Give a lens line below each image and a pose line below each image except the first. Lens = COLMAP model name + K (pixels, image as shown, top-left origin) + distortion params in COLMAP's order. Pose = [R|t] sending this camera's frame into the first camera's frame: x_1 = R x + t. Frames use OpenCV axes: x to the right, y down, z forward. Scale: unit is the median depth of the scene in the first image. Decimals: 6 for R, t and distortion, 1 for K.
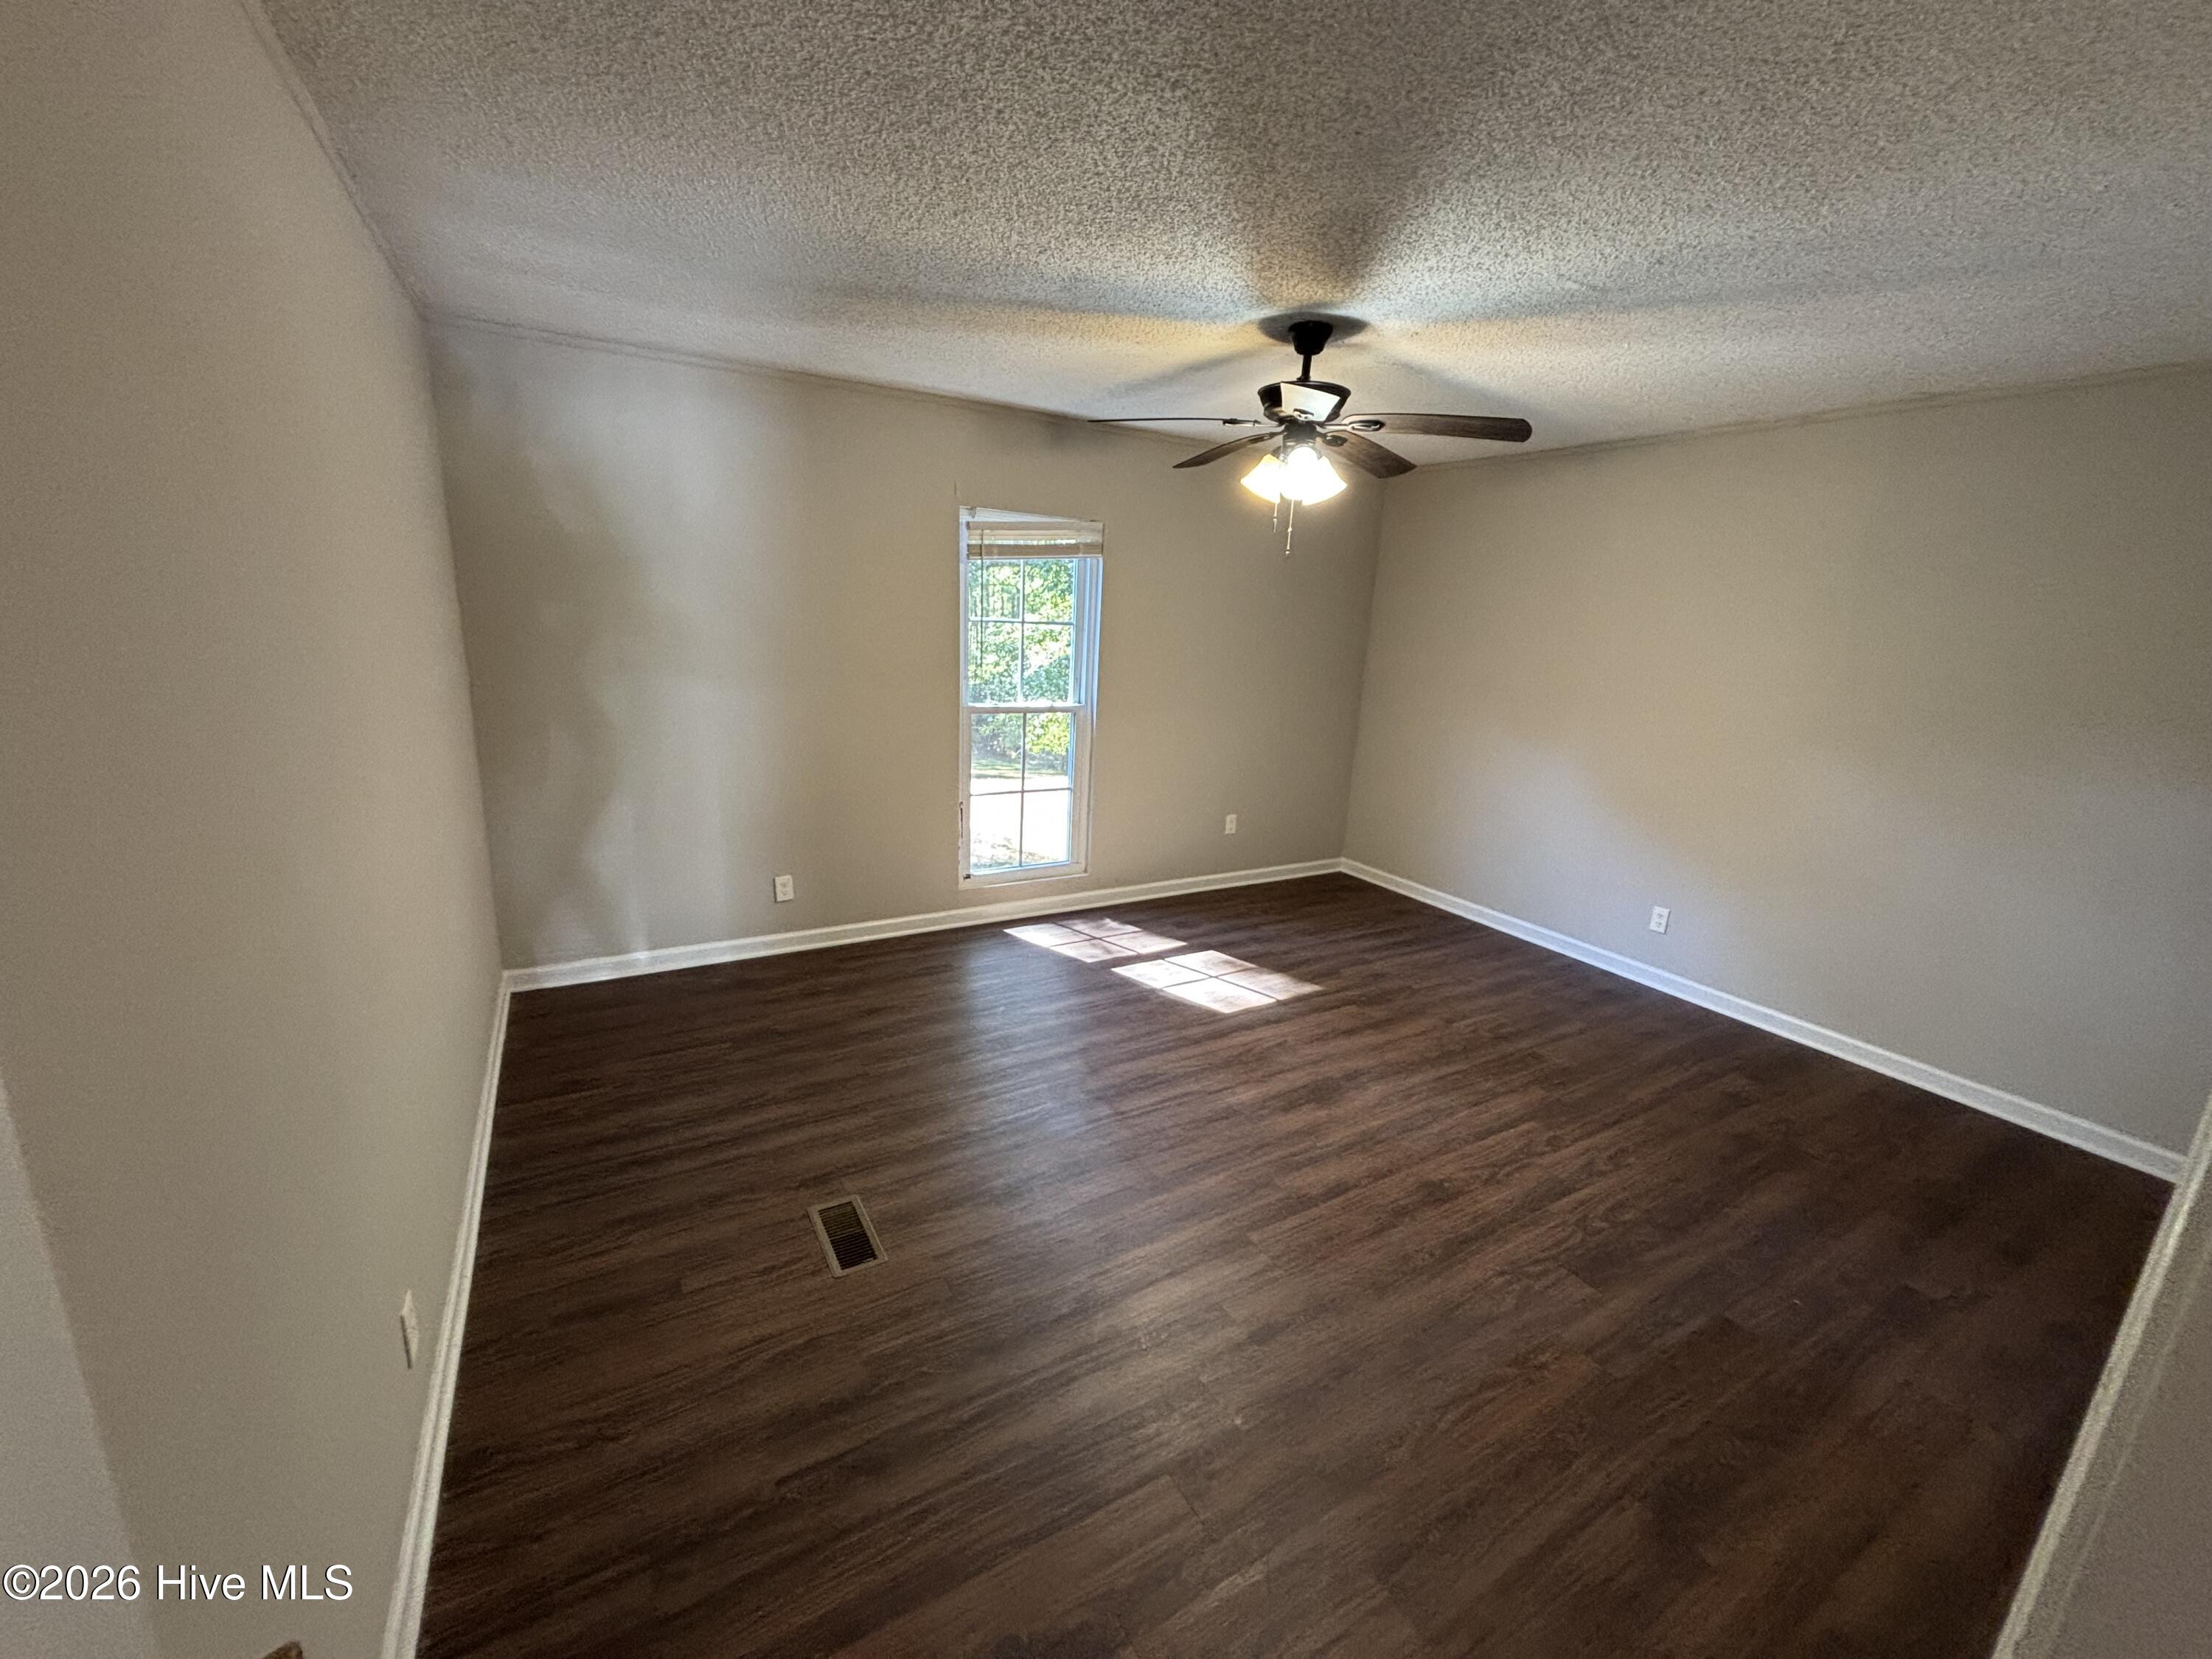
lens RADIAL K [[891.1, 0, 1111.4], [0, 891.1, 830.5], [0, 0, 1]] dist [-0.002839, 0.000598]
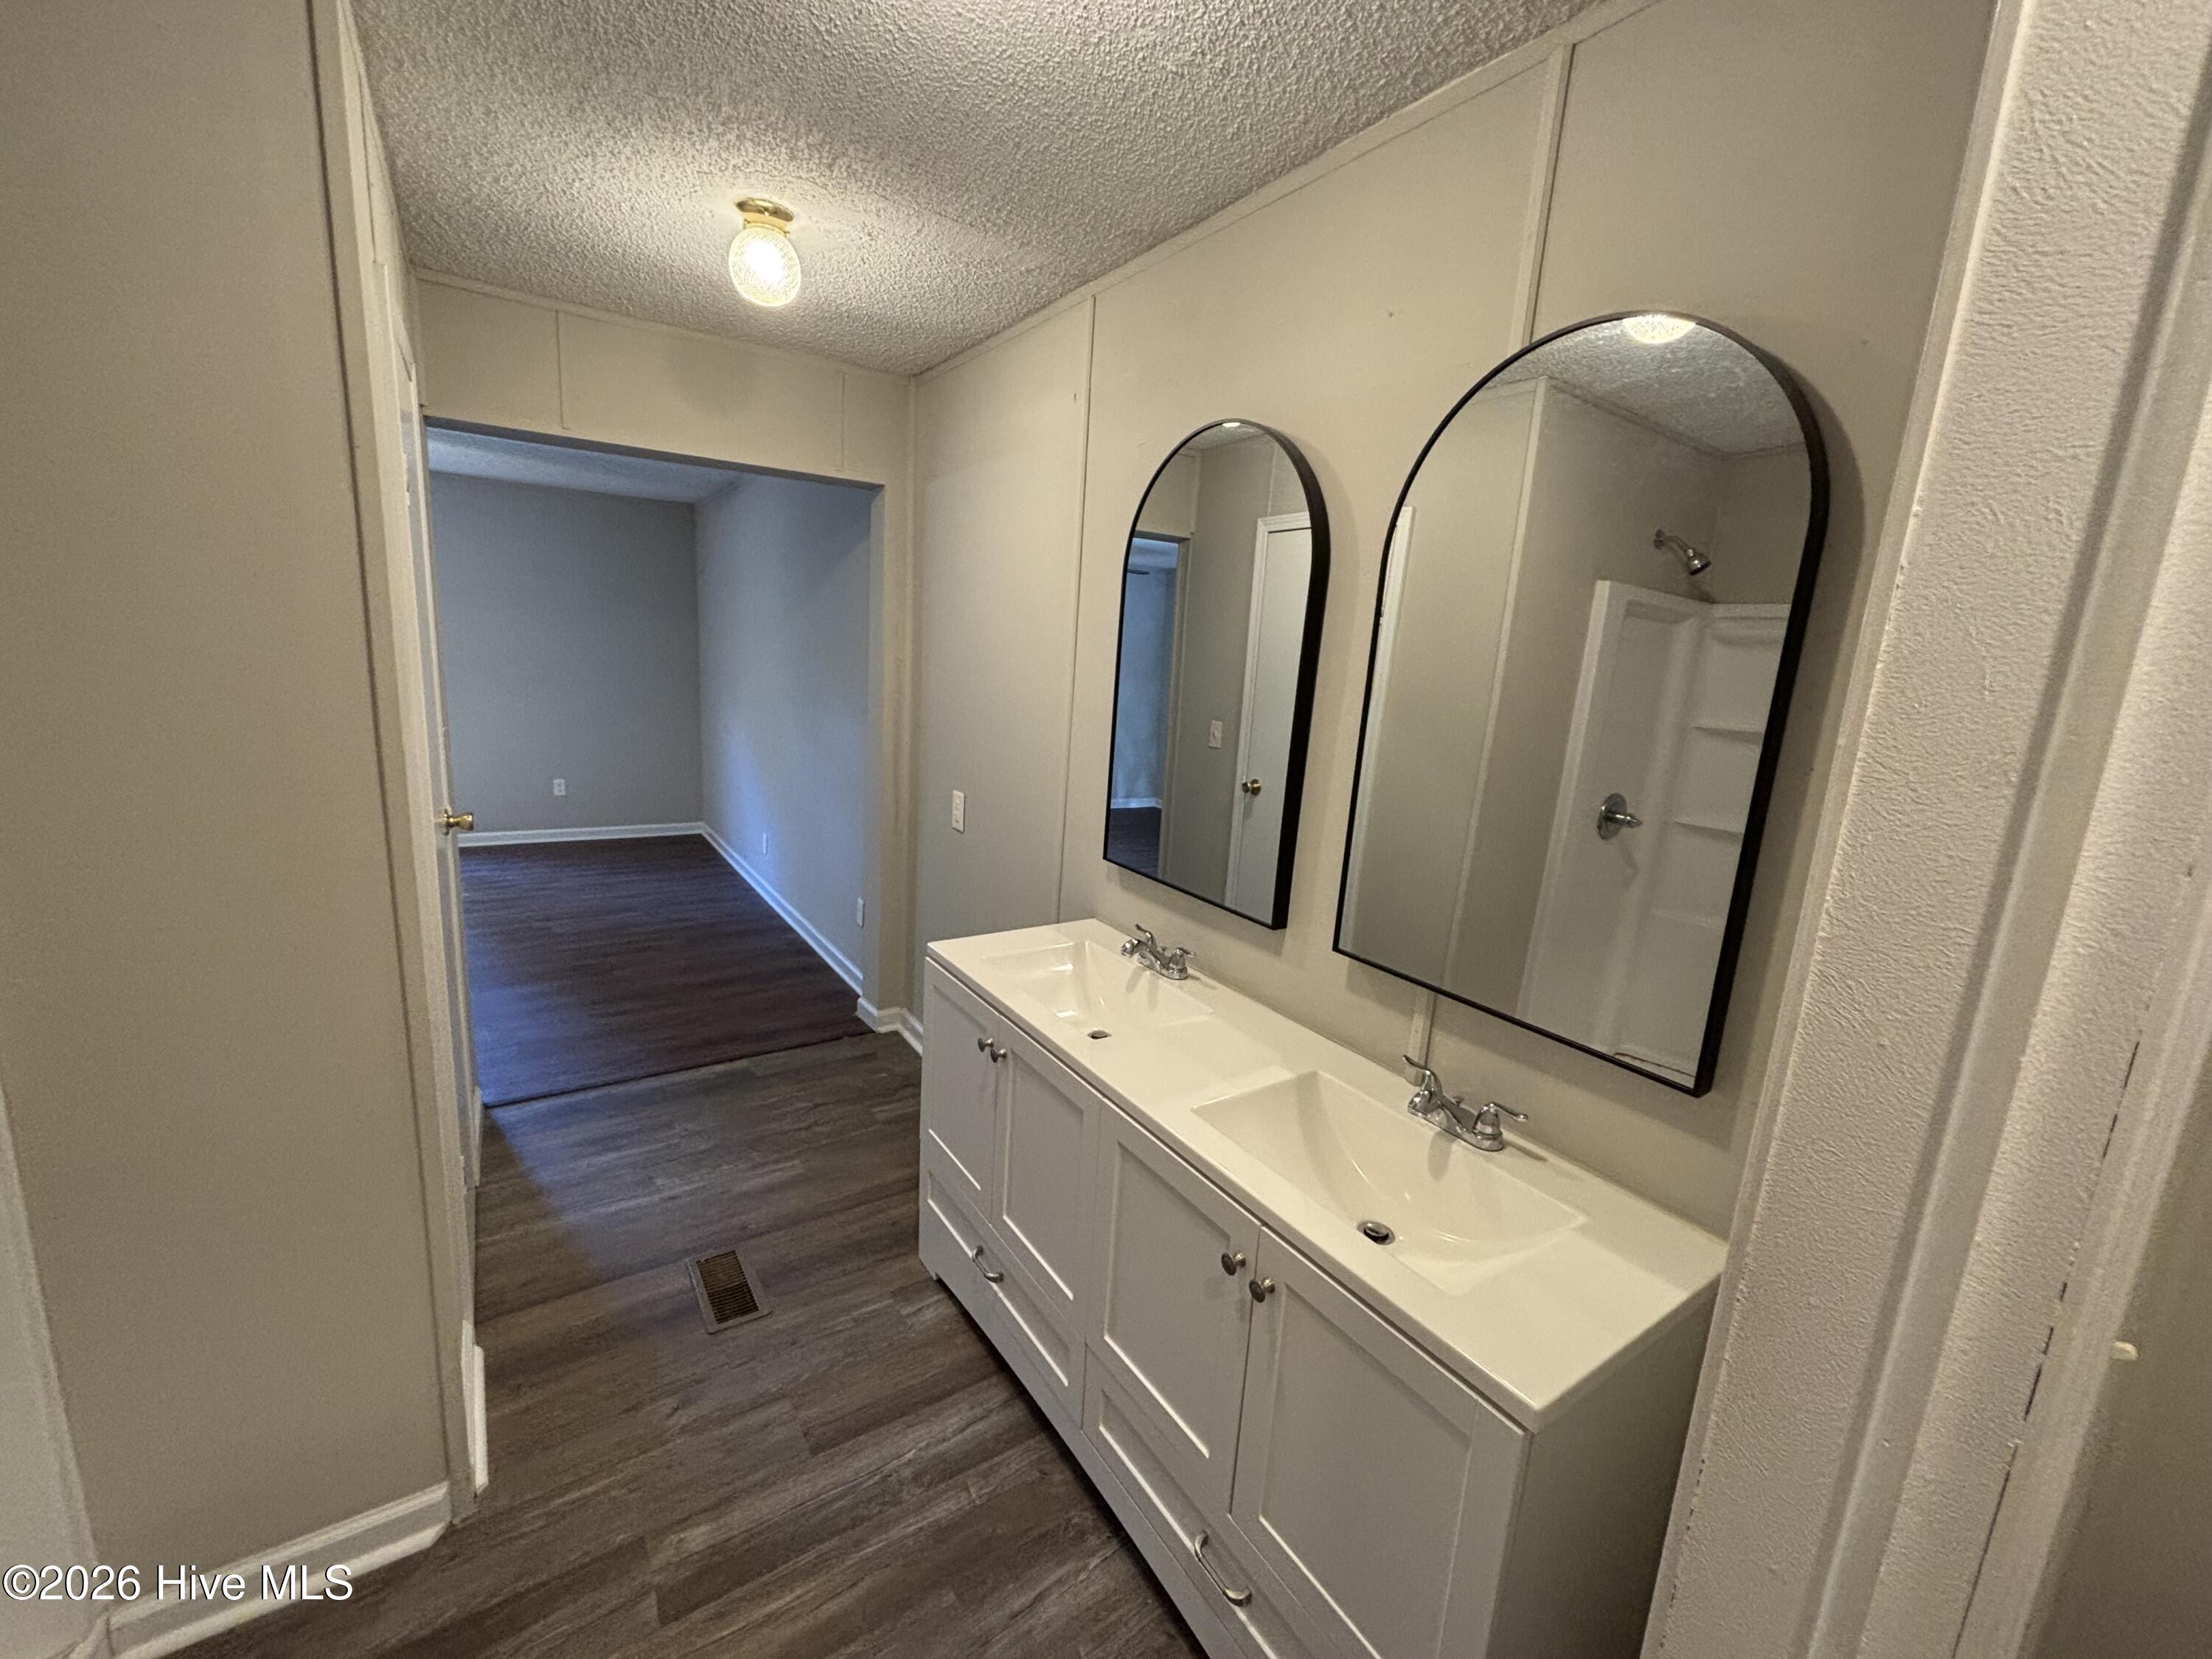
lens RADIAL K [[891.1, 0, 1111.4], [0, 891.1, 830.5], [0, 0, 1]] dist [-0.002839, 0.000598]
pose [[0.997544, 0.003311, 0.069960, 0.992855], [0.000194, 0.998748, -0.050034, 0.139735], [-0.070038, 0.049924, 0.996294, -0.319418]]
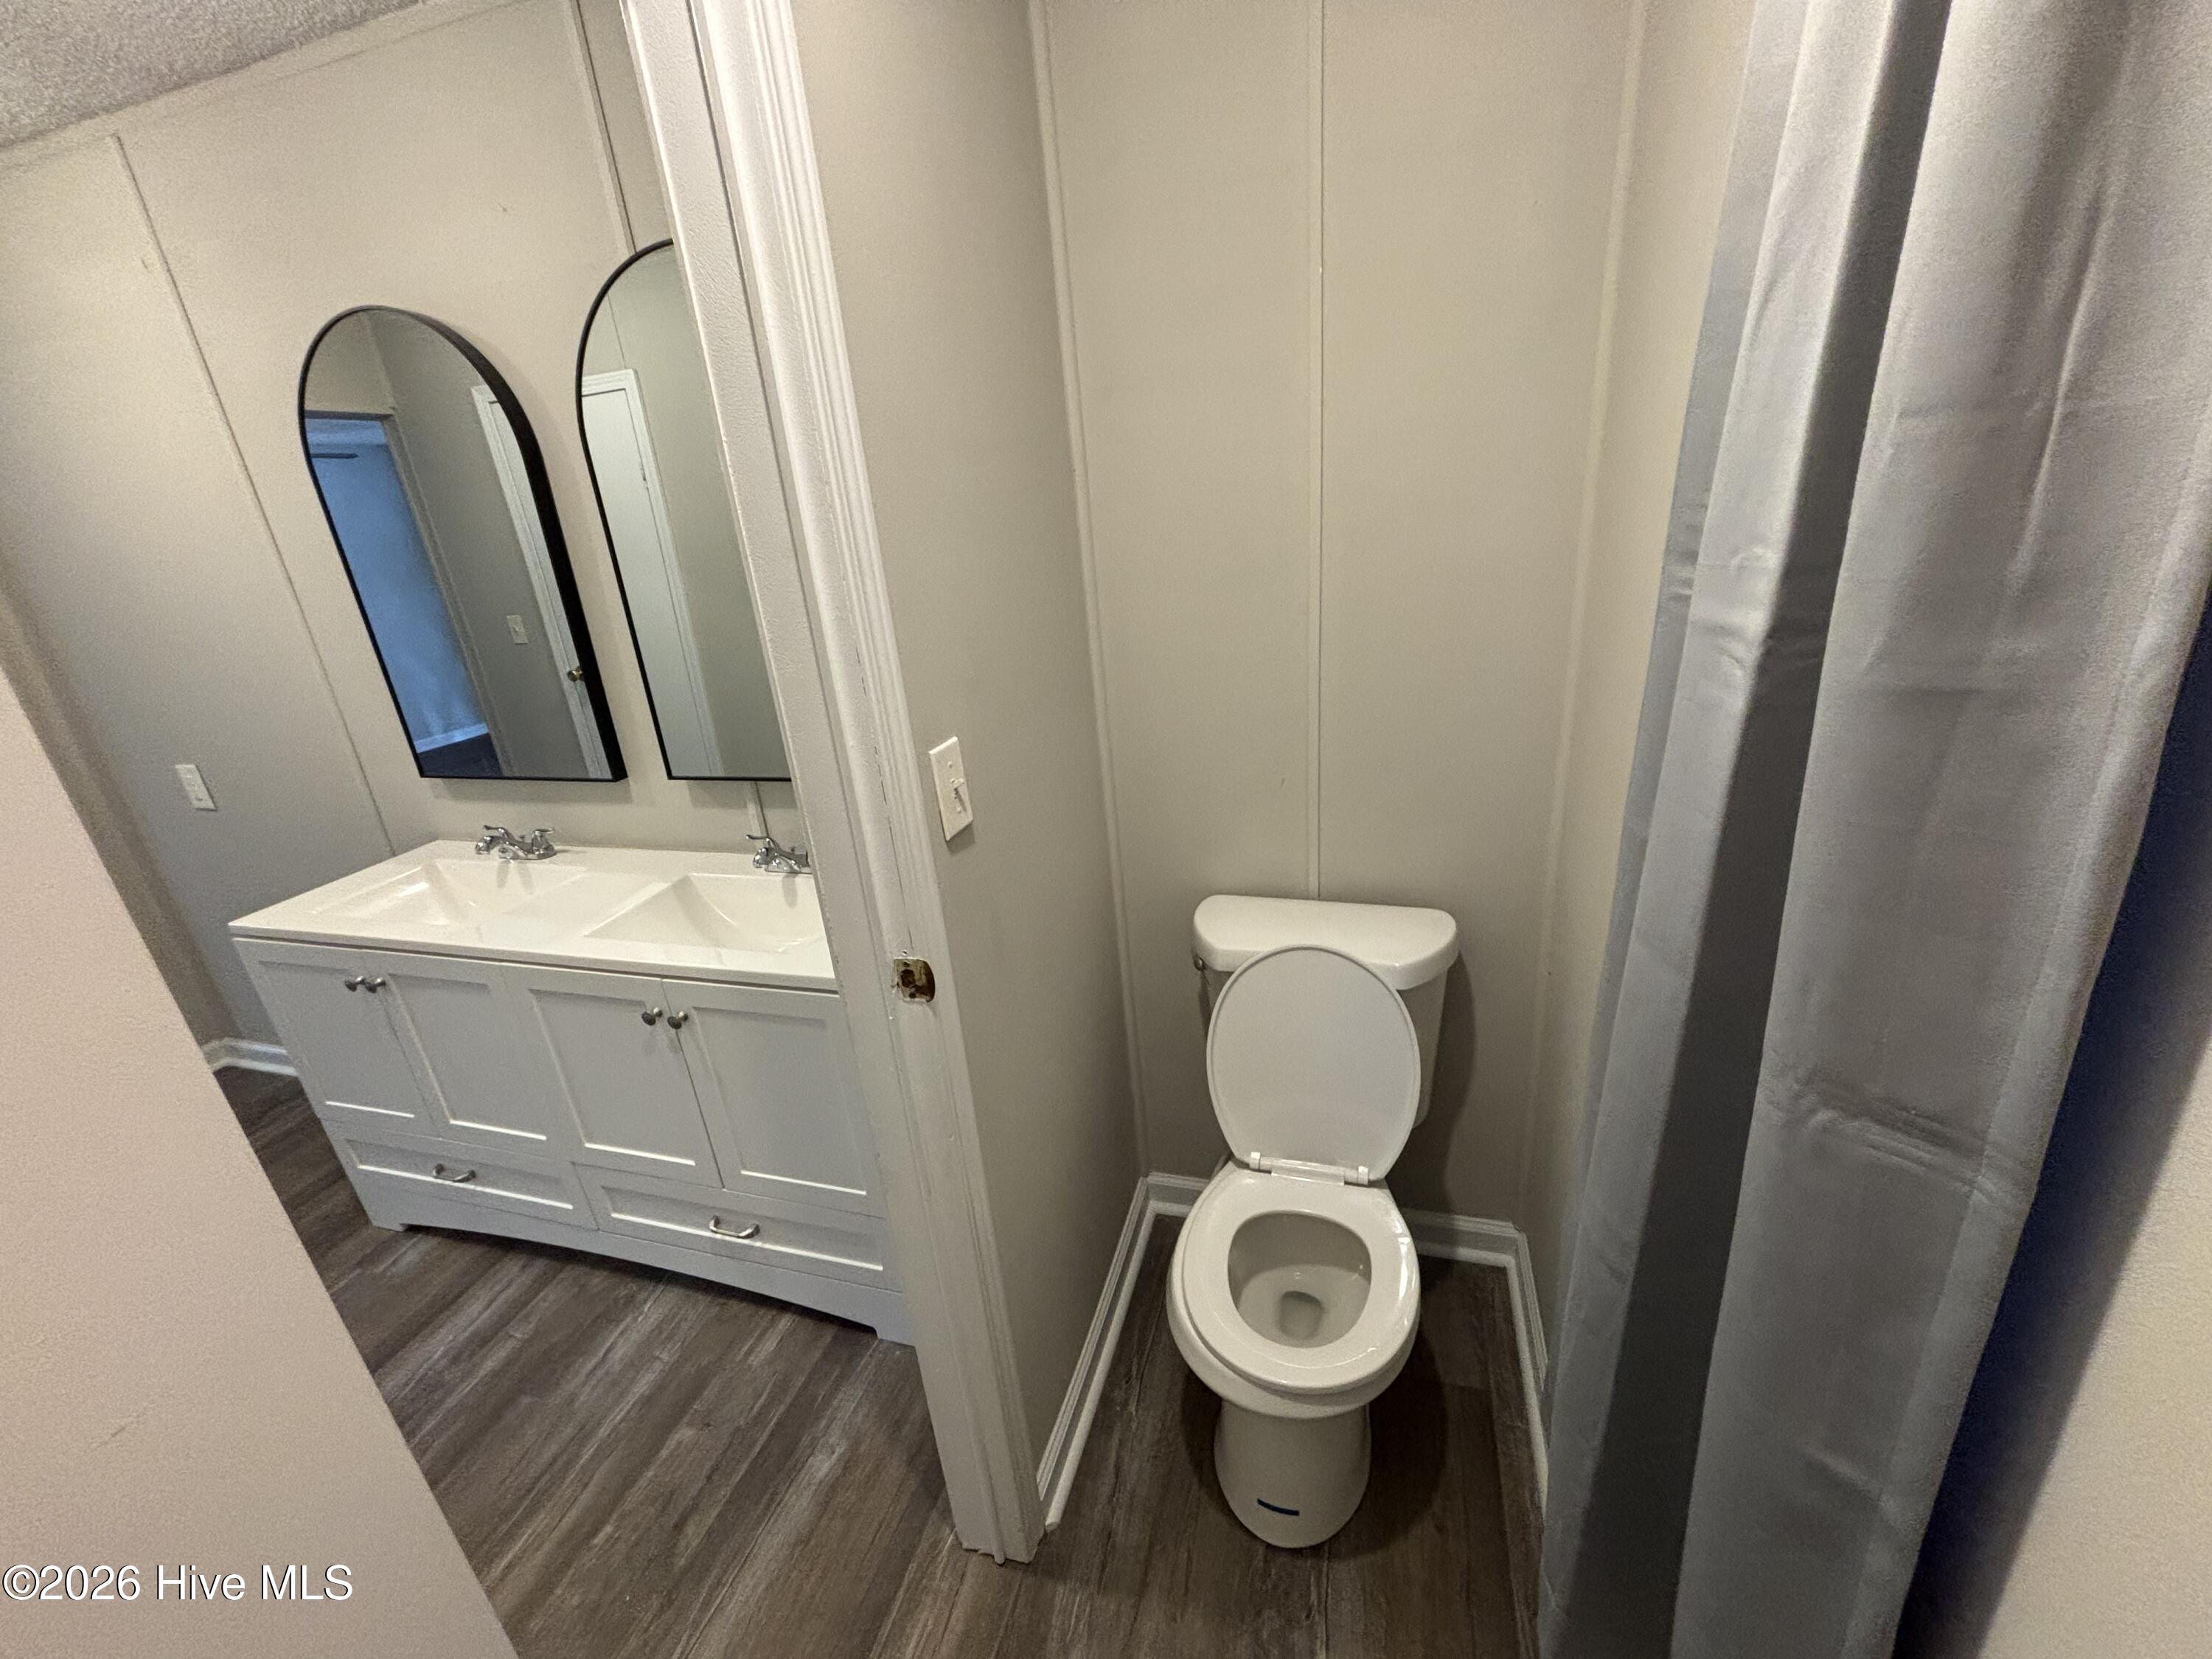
lens RADIAL K [[891.1, 0, 1111.4], [0, 891.1, 830.5], [0, 0, 1]] dist [-0.002839, 0.000598]
pose [[0.721021, -0.340292, 0.603597, 0.991640], [0.279518, 0.939921, 0.196006, 0.169296], [-0.634033, 0.027392, 0.772821, -0.442642]]
